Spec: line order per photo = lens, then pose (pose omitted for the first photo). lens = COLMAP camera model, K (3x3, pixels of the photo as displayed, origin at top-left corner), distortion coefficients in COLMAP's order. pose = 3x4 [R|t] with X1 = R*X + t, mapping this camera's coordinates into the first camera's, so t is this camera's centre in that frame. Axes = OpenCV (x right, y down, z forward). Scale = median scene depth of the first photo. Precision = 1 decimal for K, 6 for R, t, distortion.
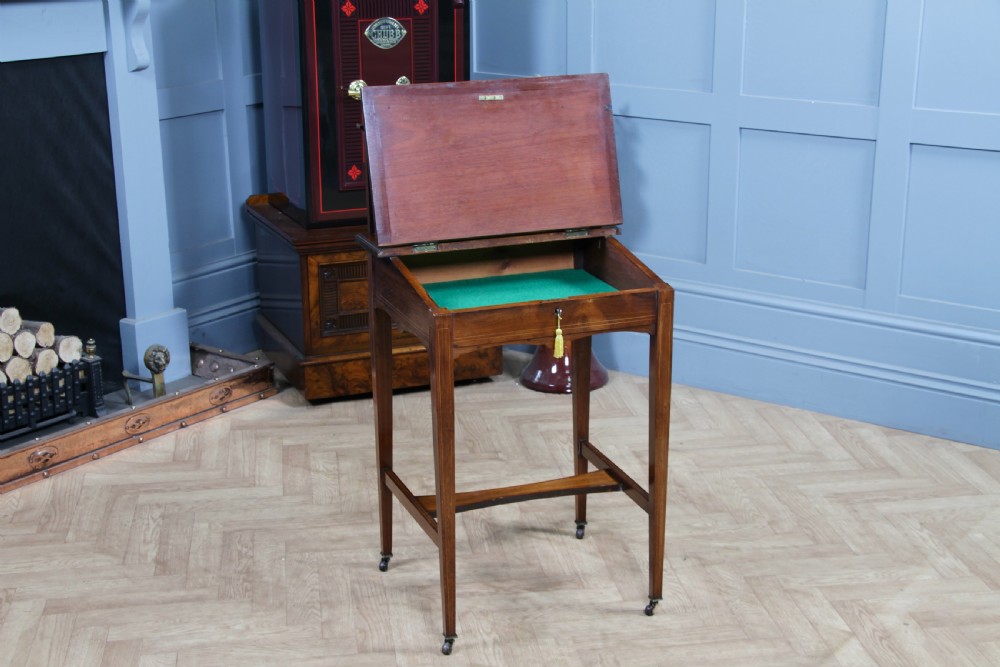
lens RADIAL K [[1529.7, 0, 503.6], [0, 1529.7, 345.5], [0, 0, 1]] dist [0.093576, 0.169338]
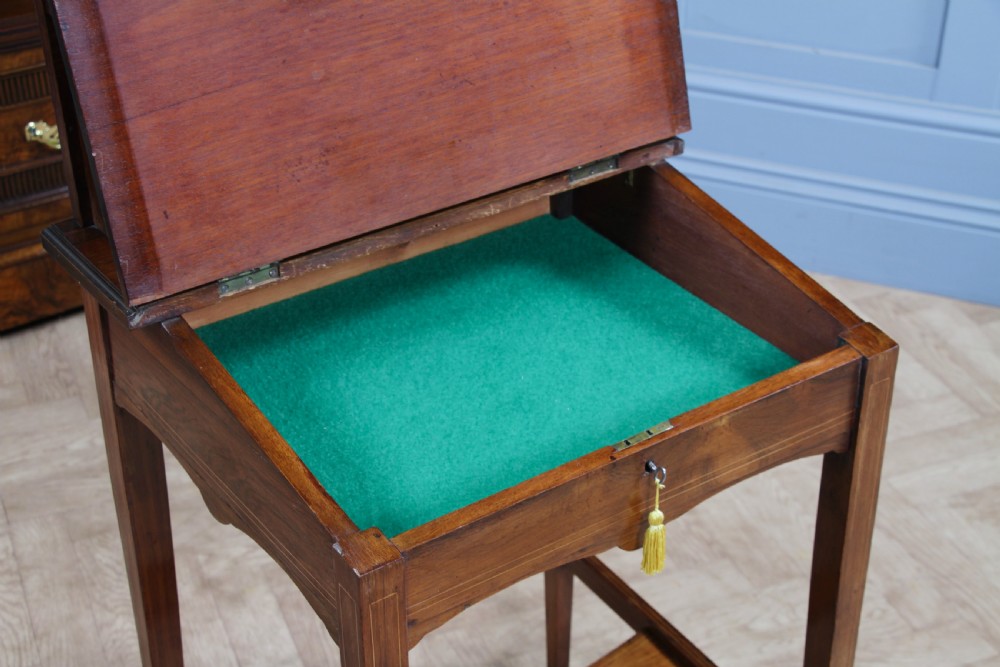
lens RADIAL K [[1706.1, 0, 504.1], [0, 1706.1, 339.7], [0, 0, 1]] dist [0.130228, 0.191302]
pose [[0.970186, -0.121875, 0.209490, -0.061907], [0.064051, 0.962568, 0.263363, -0.121004], [-0.233746, -0.242093, 0.941676, 0.441685]]
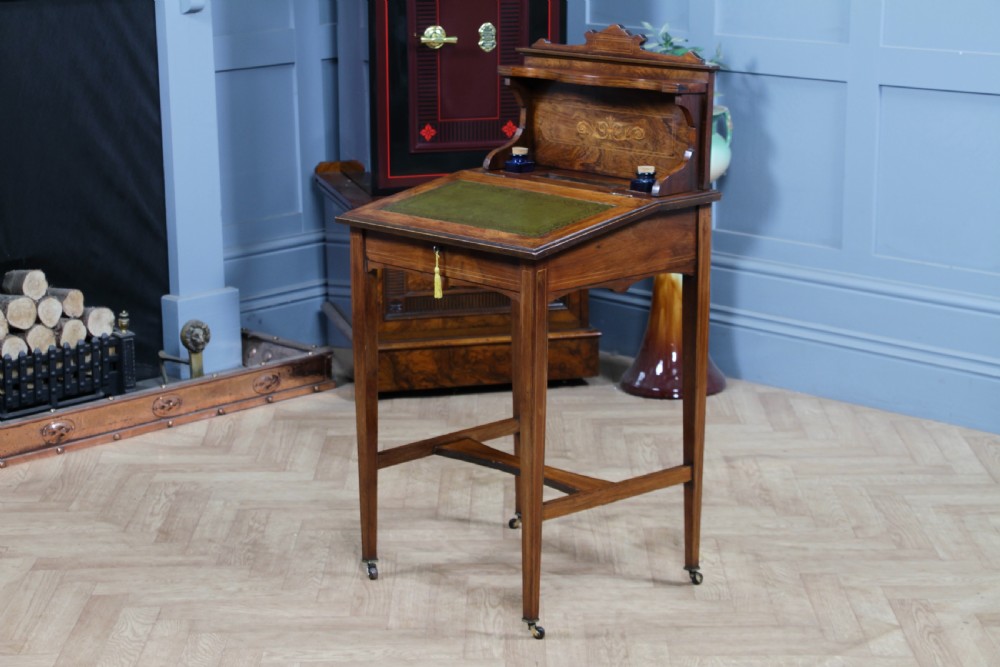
lens RADIAL K [[2189.8, 0, 500.0], [0, 2189.8, 333.5], [0, 0, 1]] dist [0.295076, 0.259658]
pose [[0.989145, 0.030817, -0.143672, 0.135551], [-0.039550, 0.997514, -0.058327, 0.077828], [0.141518, 0.063376, 0.987905, -0.234503]]
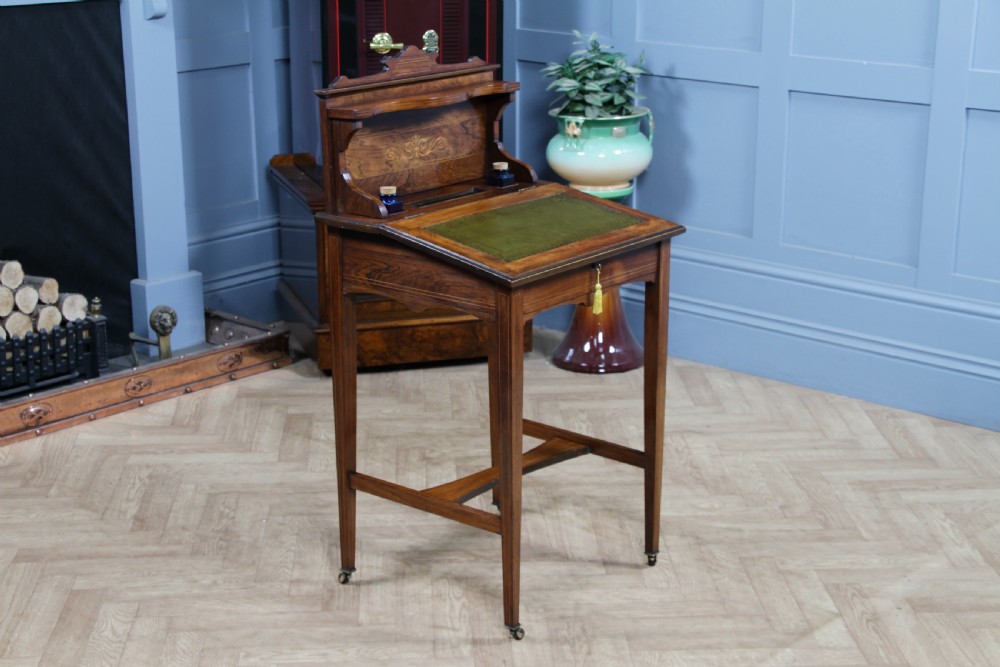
lens RADIAL K [[1763.3, 0, 502.1], [0, 1763.3, 340.5], [0, 0, 1]] dist [0.157954, 0.246672]
pose [[0.996016, 0.031102, -0.083571, 0.080914], [-0.032170, 0.999417, -0.011461, 0.028508], [0.083166, 0.014104, 0.996436, -0.085119]]
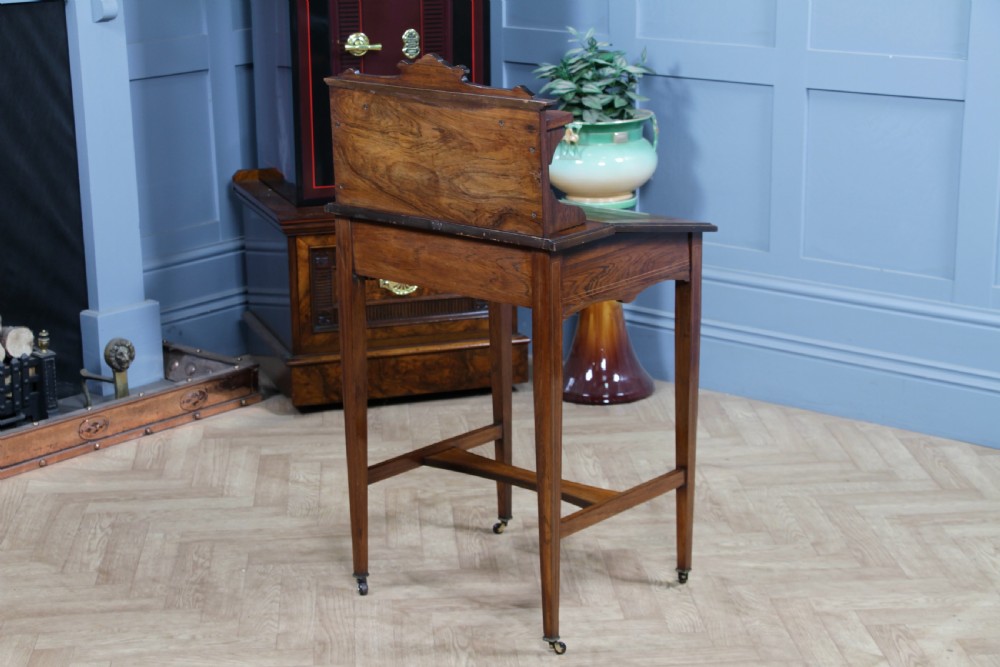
lens RADIAL K [[2002.1, 0, 497.2], [0, 2002.1, 336.9], [0, 0, 1]] dist [0.242326, 0.292153]
pose [[0.997584, 0.010555, -0.068666, 0.066134], [-0.013110, 0.999234, -0.036861, 0.039774], [0.068224, 0.037672, 0.996959, -0.118089]]
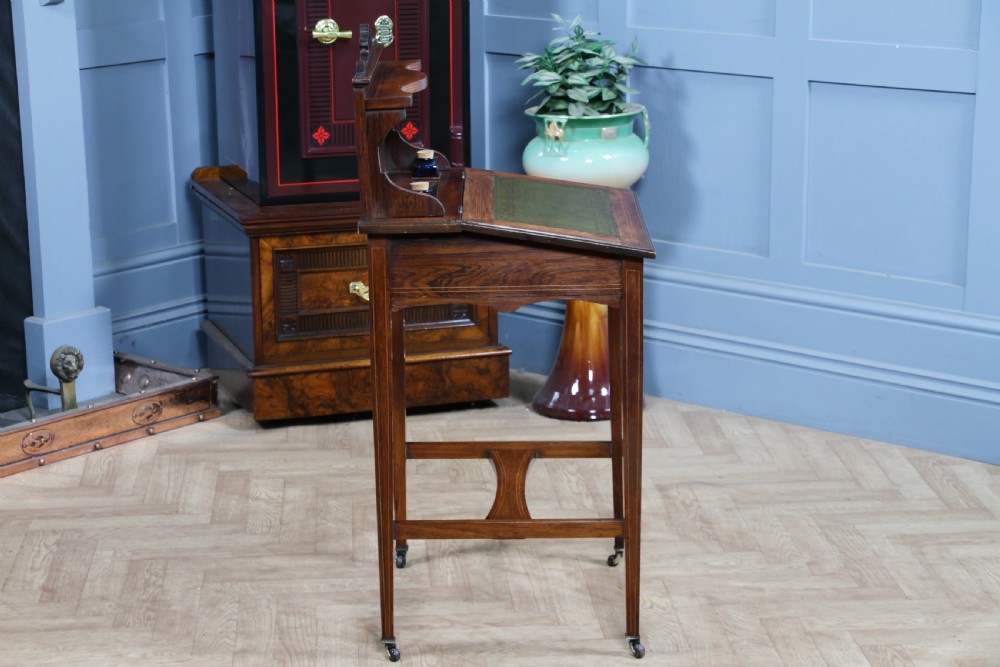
lens RADIAL K [[2259.8, 0, 497.0], [0, 2259.8, 337.5], [0, 0, 1]] dist [0.319830, 0.519036]
pose [[0.997658, 0.013814, -0.066988, 0.080085], [-0.017467, 0.998375, -0.054248, 0.058600], [0.066130, 0.055291, 0.996278, -0.175075]]
